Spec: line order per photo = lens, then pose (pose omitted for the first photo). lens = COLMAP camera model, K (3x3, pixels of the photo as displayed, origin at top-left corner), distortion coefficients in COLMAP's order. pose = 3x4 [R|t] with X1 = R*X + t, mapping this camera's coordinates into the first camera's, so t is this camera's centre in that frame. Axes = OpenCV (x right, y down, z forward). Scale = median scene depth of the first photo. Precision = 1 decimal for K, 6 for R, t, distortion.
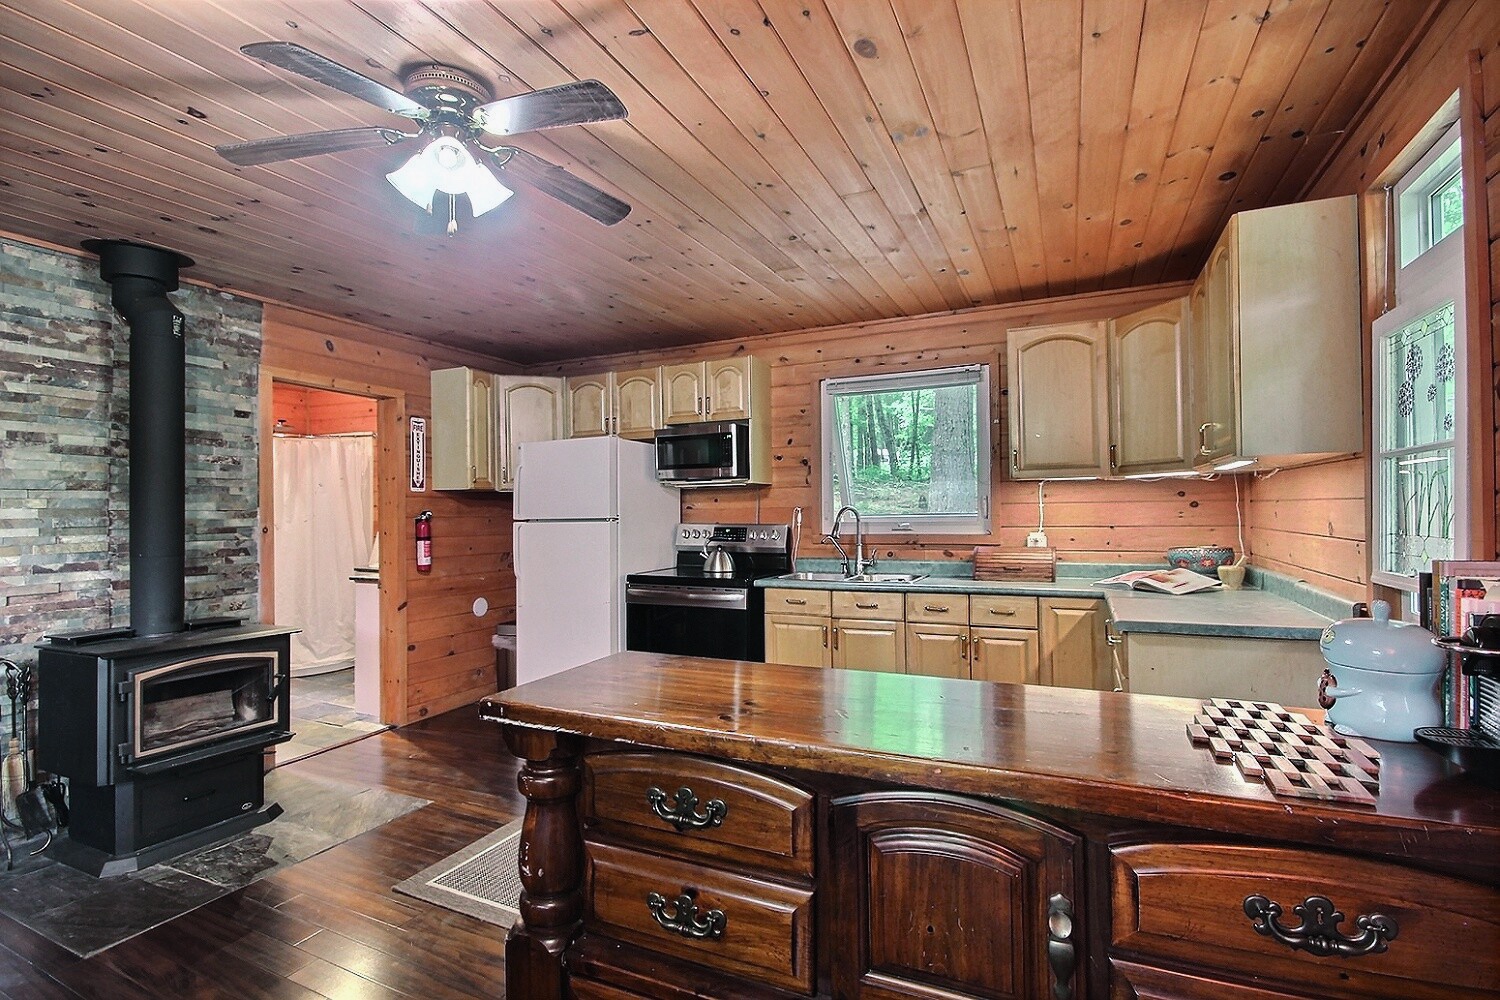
lens RADIAL K [[692.6, 0, 759.4], [0, 692.6, 505.2], [0, 0, 1]] dist [0.005722, -0.010567]
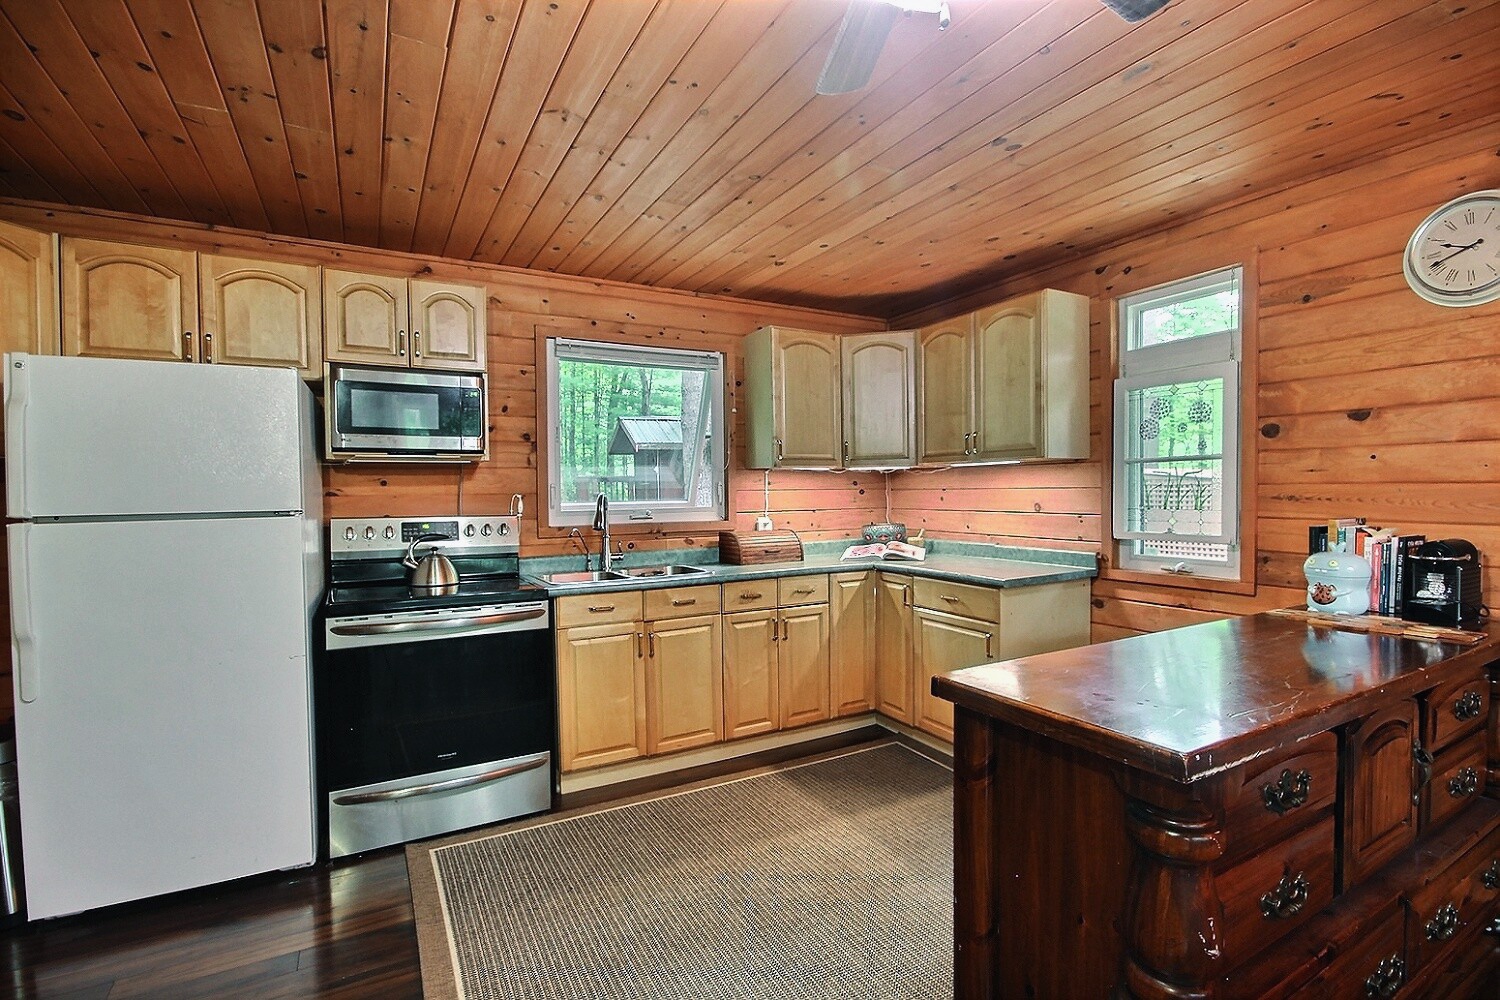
lens RADIAL K [[692.6, 0, 761.8], [0, 692.6, 502.6], [0, 0, 1]] dist [0.005722, -0.010567]
pose [[0.589640, -0.007839, 0.807628, -0.458110], [-0.002477, 0.999931, 0.011514, 0.004061], [-0.807662, -0.008789, 0.589580, 0.345938]]
